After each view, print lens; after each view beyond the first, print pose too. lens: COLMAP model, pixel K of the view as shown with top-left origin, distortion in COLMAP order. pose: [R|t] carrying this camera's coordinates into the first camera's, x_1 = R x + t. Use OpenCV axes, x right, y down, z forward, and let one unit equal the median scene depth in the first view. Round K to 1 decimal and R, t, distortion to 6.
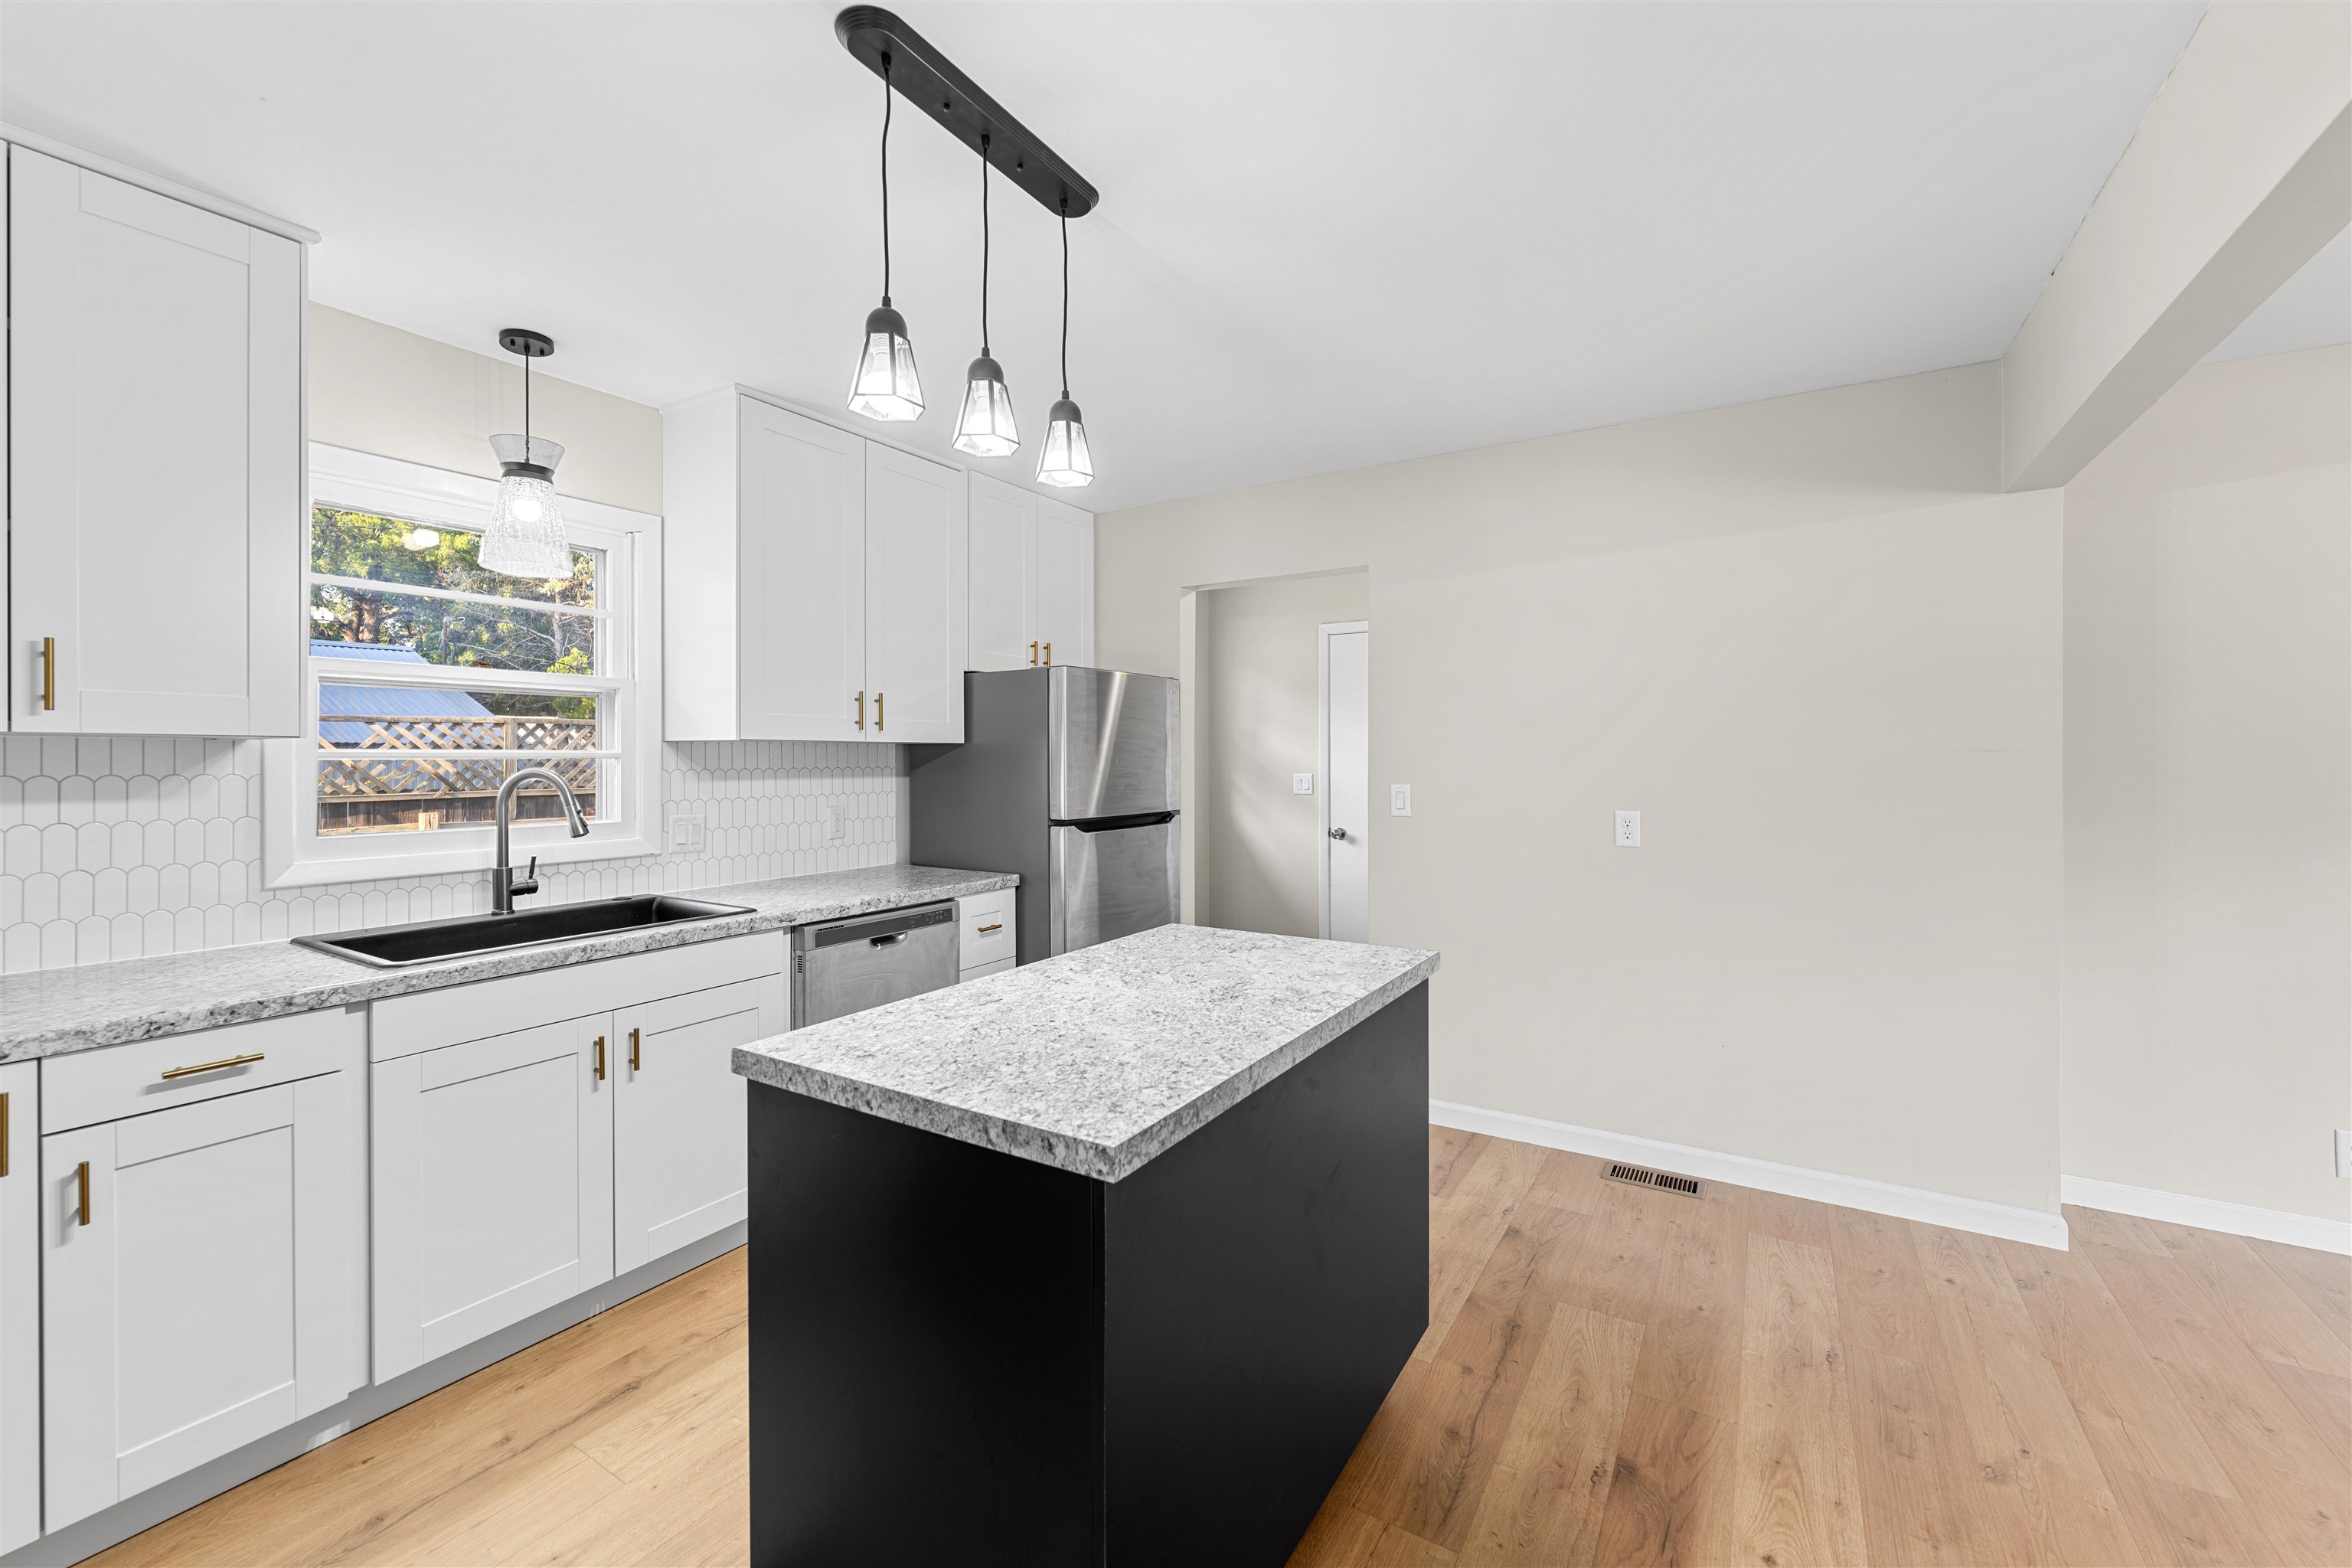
lens RADIAL K [[958.0, 0, 1185.5], [0, 958.0, 711.4], [0, 0, 1]] dist [-0.001135, -0.000652]
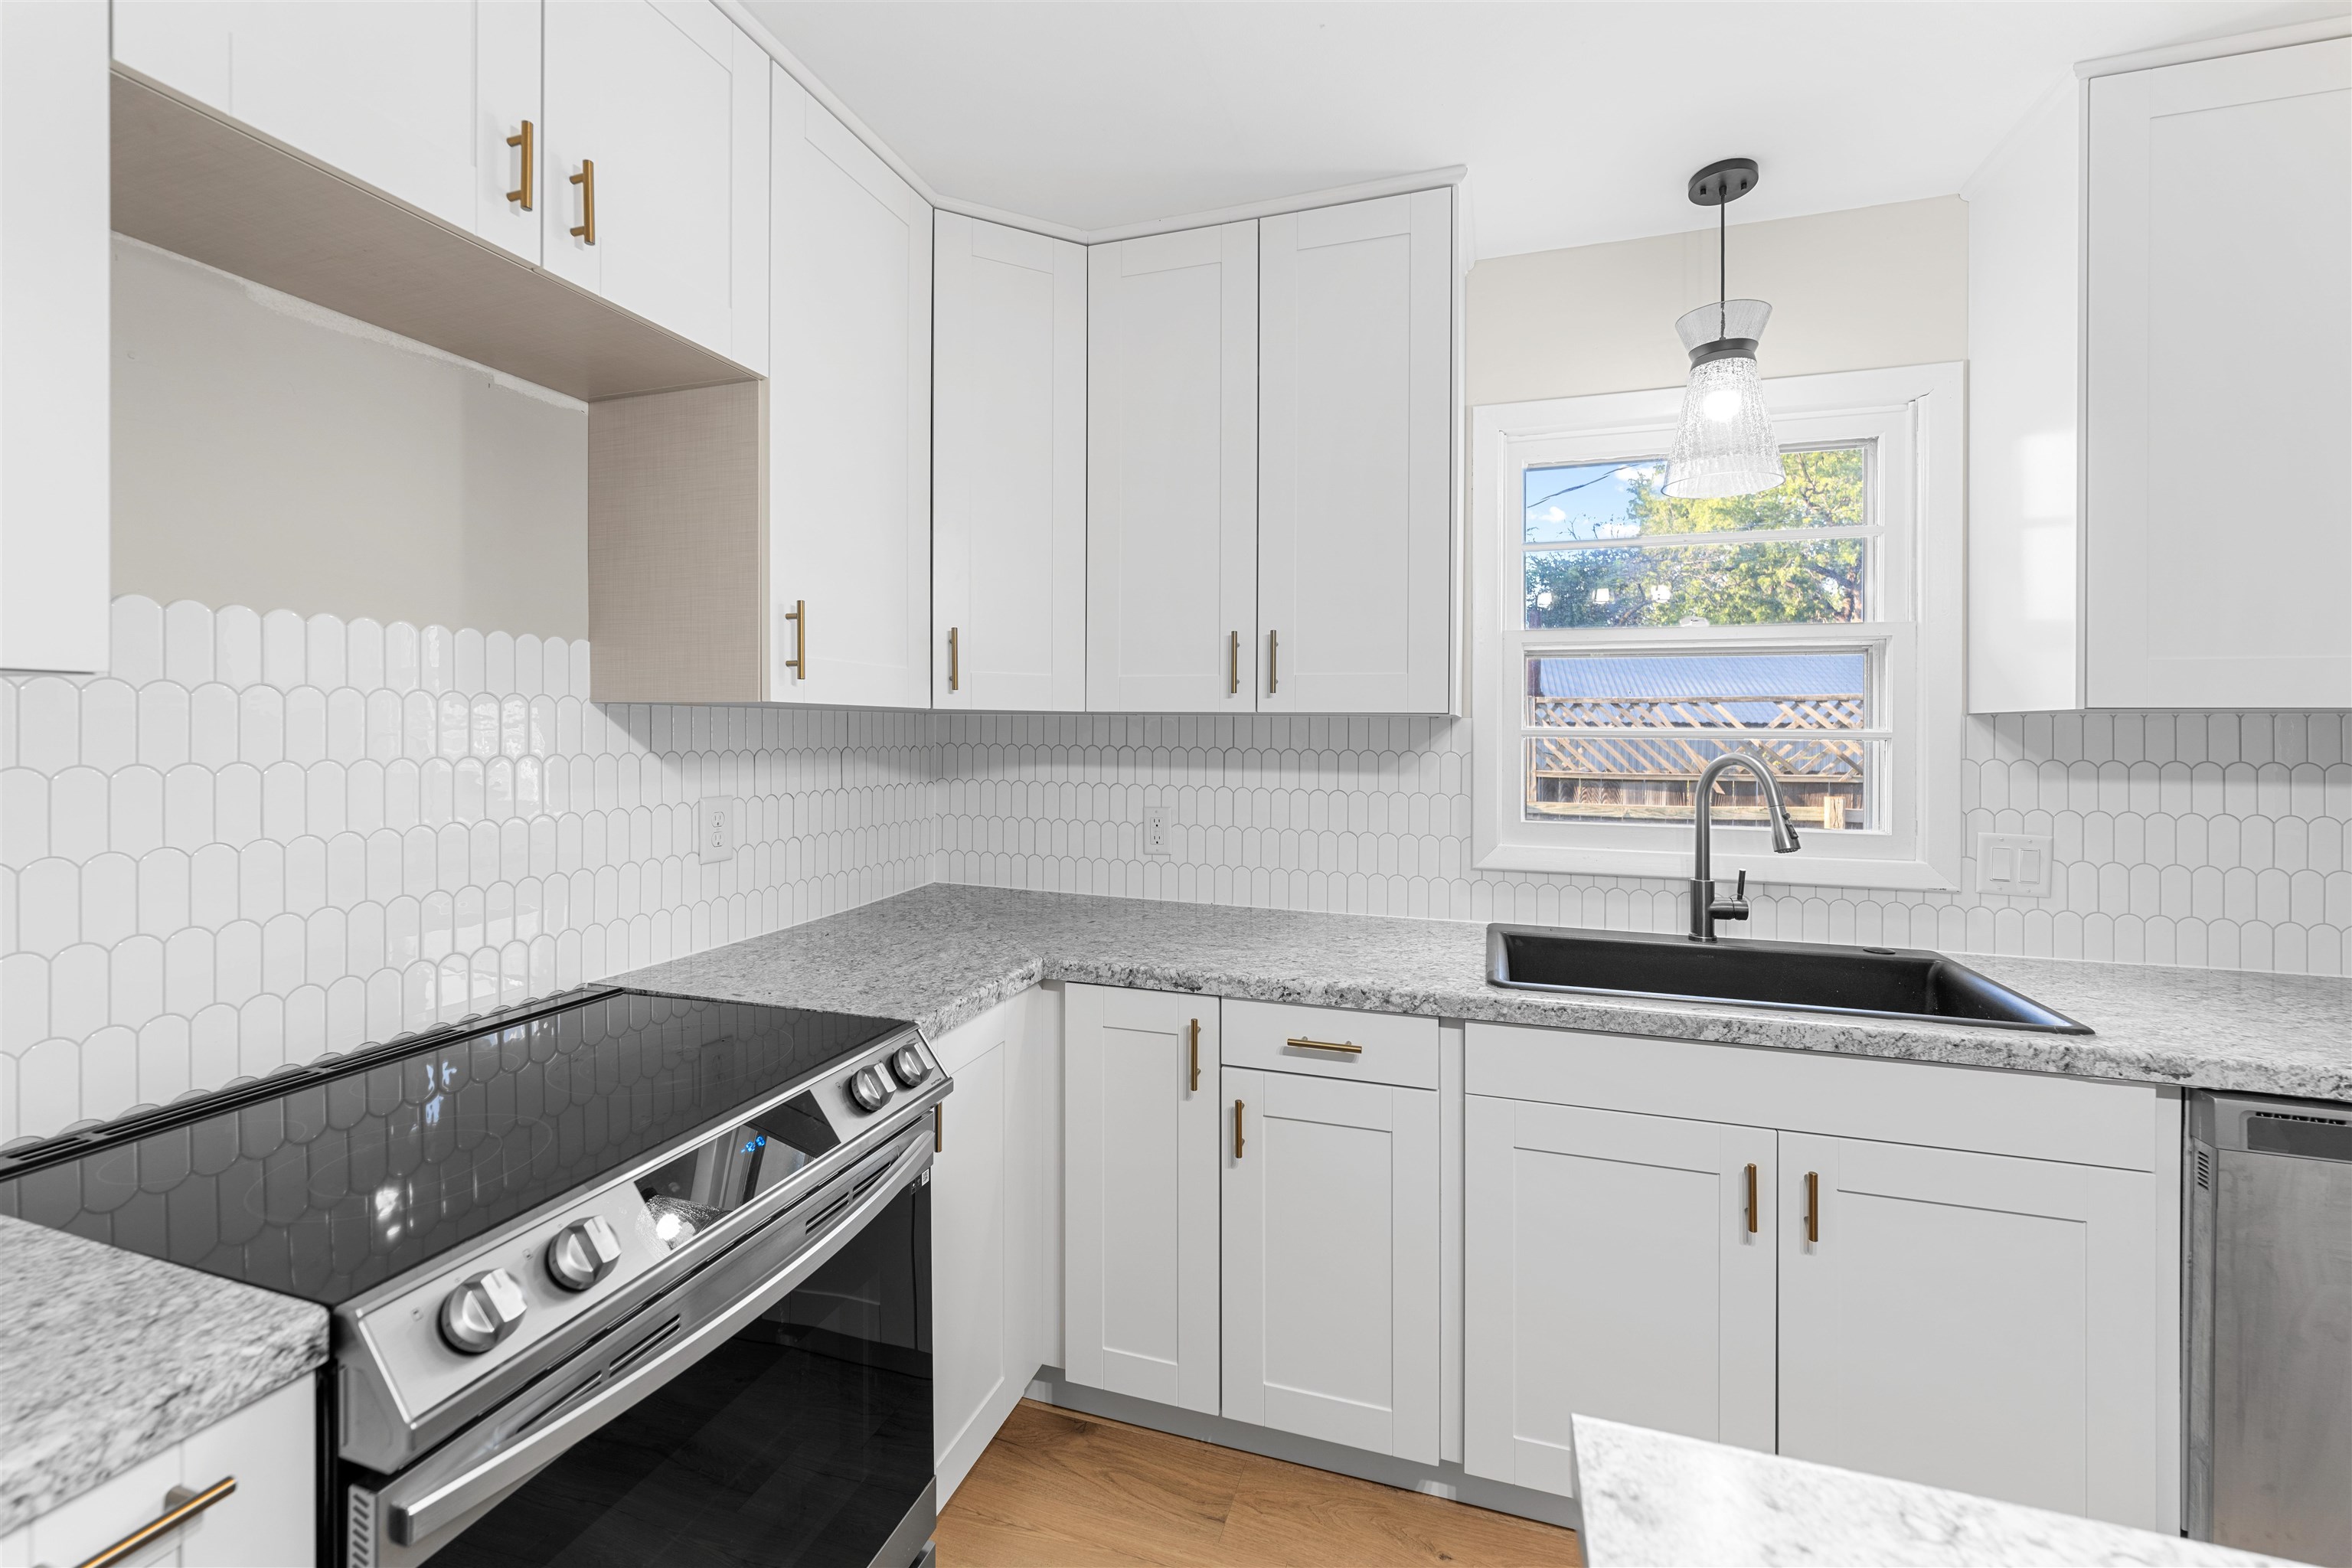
lens RADIAL K [[958.0, 0, 1183.3], [0, 958.0, 740.5], [0, 0, 1]] dist [-0.001135, -0.000652]
pose [[0.229706, 0.010405, -0.973205, -0.058805], [0.038590, 0.999059, 0.019790, 0.019797], [0.972495, -0.042102, 0.229088, 0.431553]]
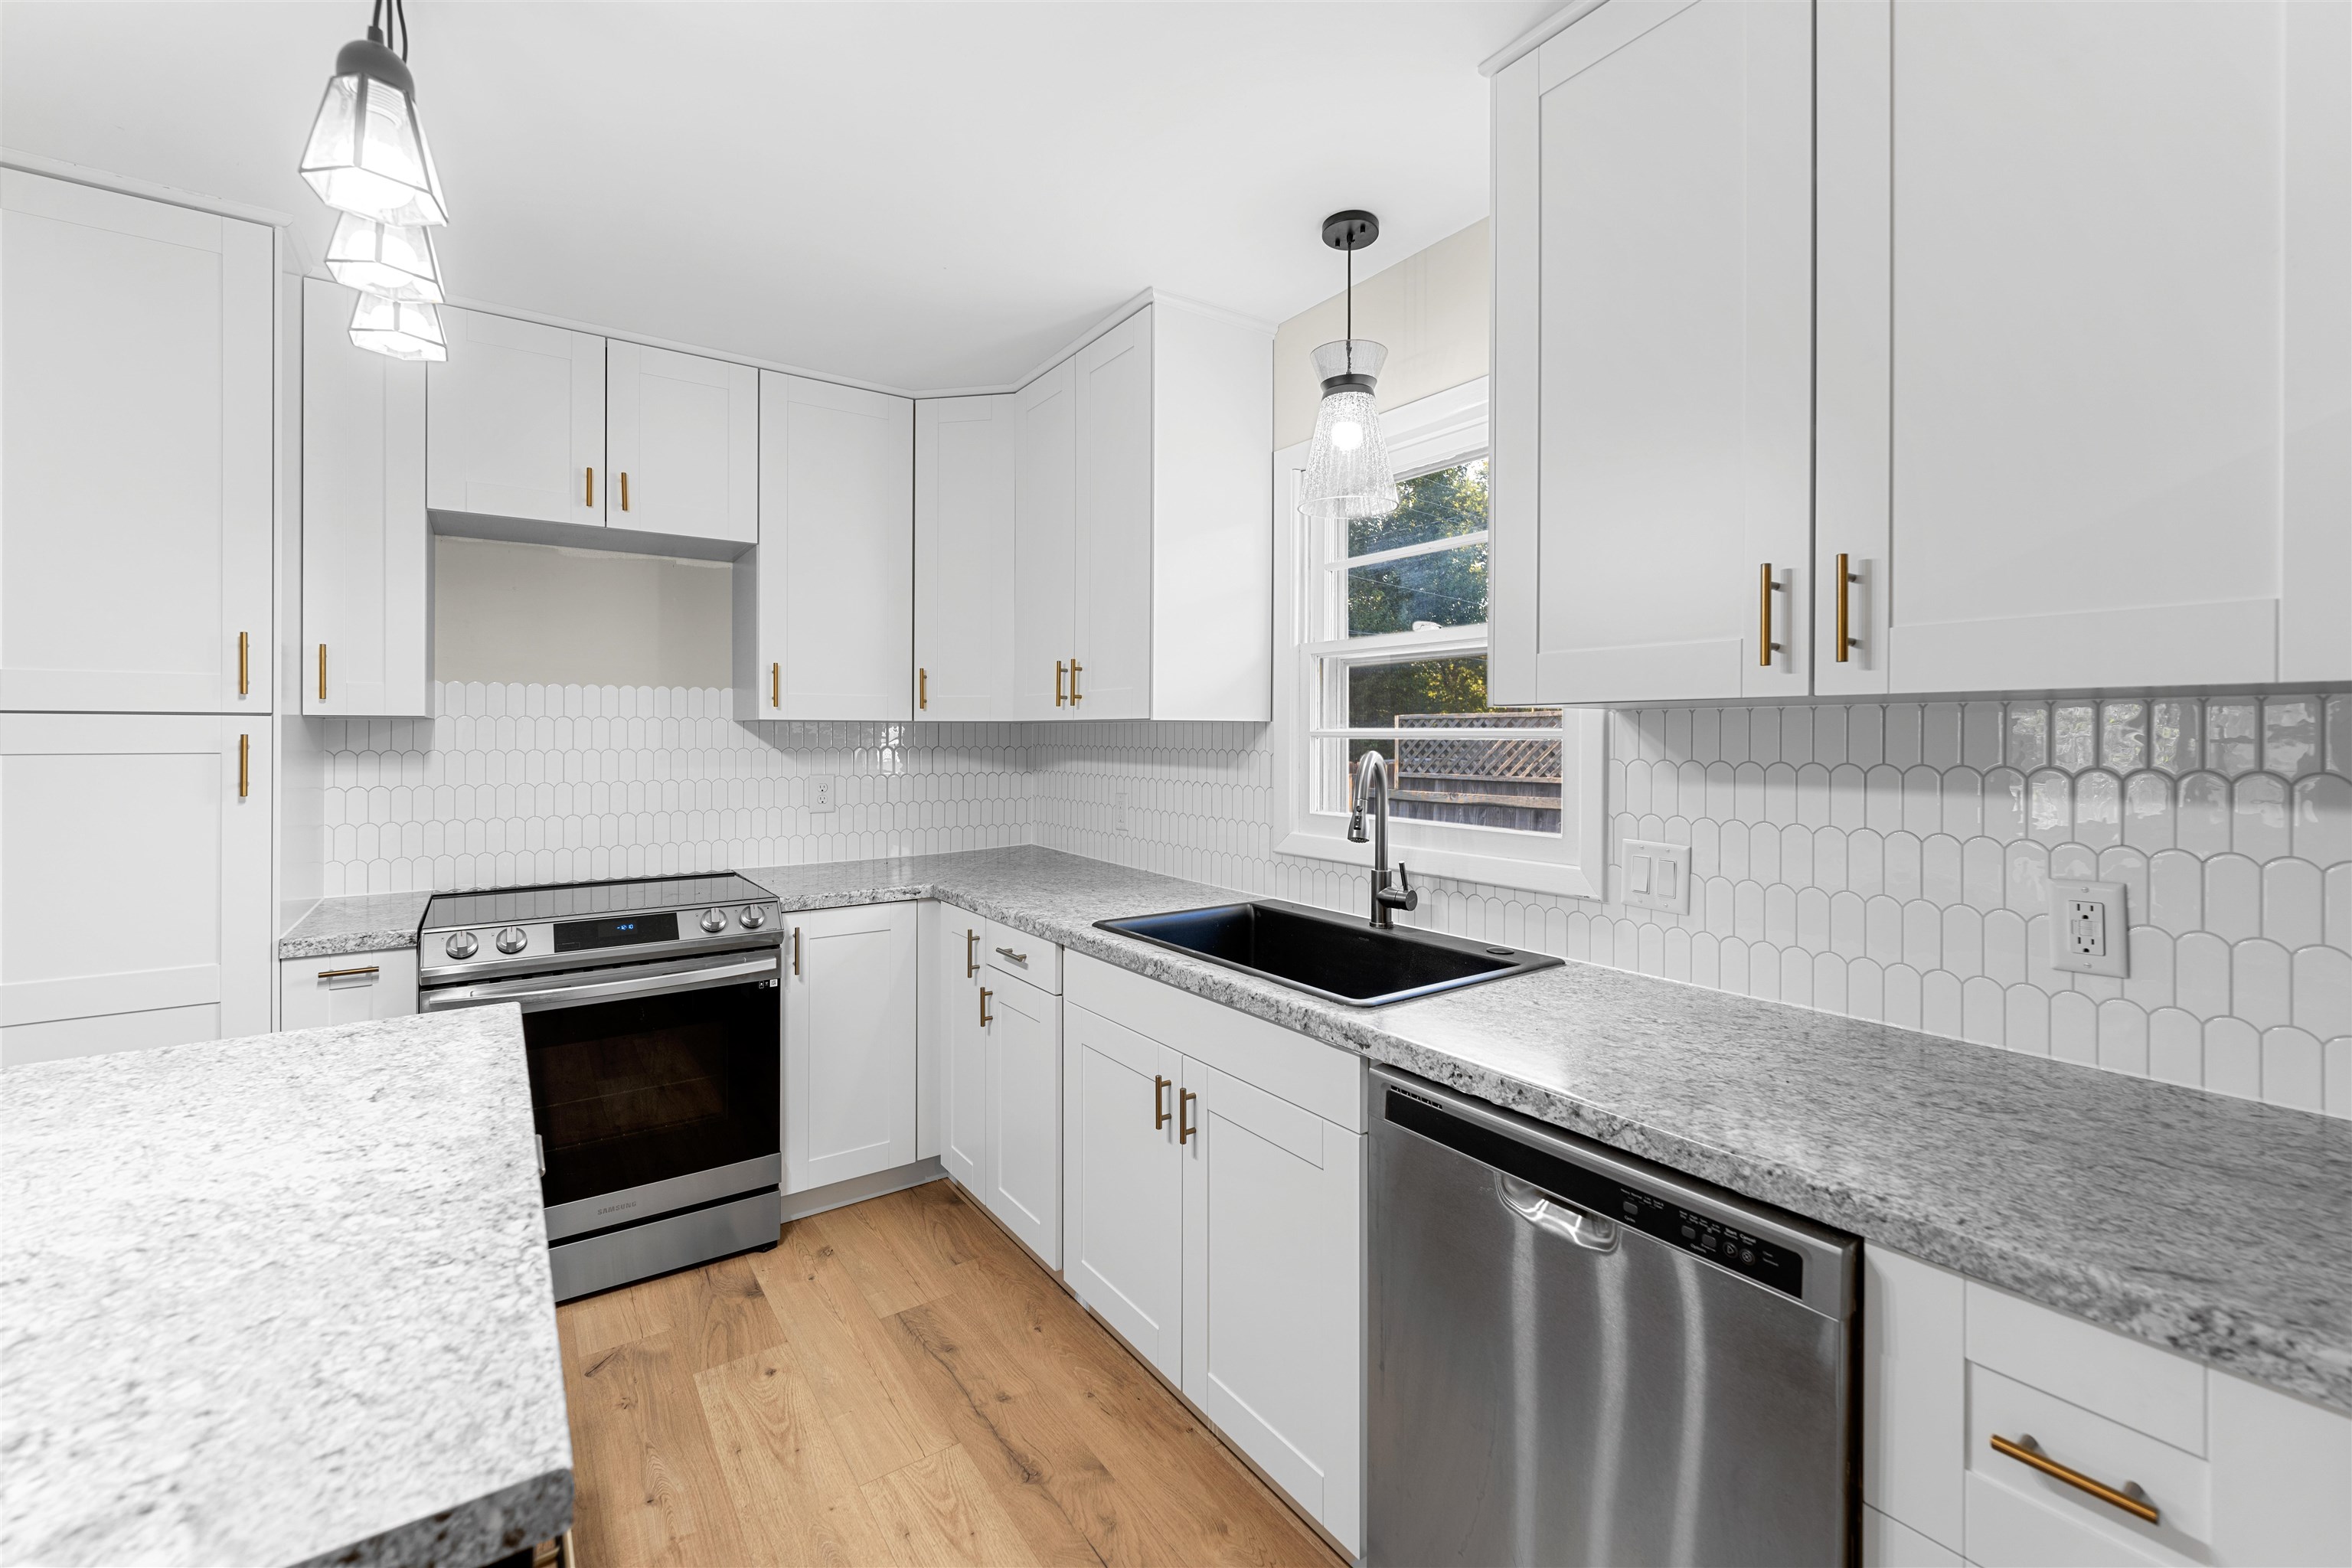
lens RADIAL K [[958.0, 0, 1188.0], [0, 958.0, 736.2], [0, 0, 1]] dist [-0.001135, -0.000652]
pose [[-0.388606, -0.001952, -0.921402, 0.125449], [0.040274, 0.999006, -0.019103, 0.058138], [0.920523, -0.044532, -0.388141, 1.213077]]
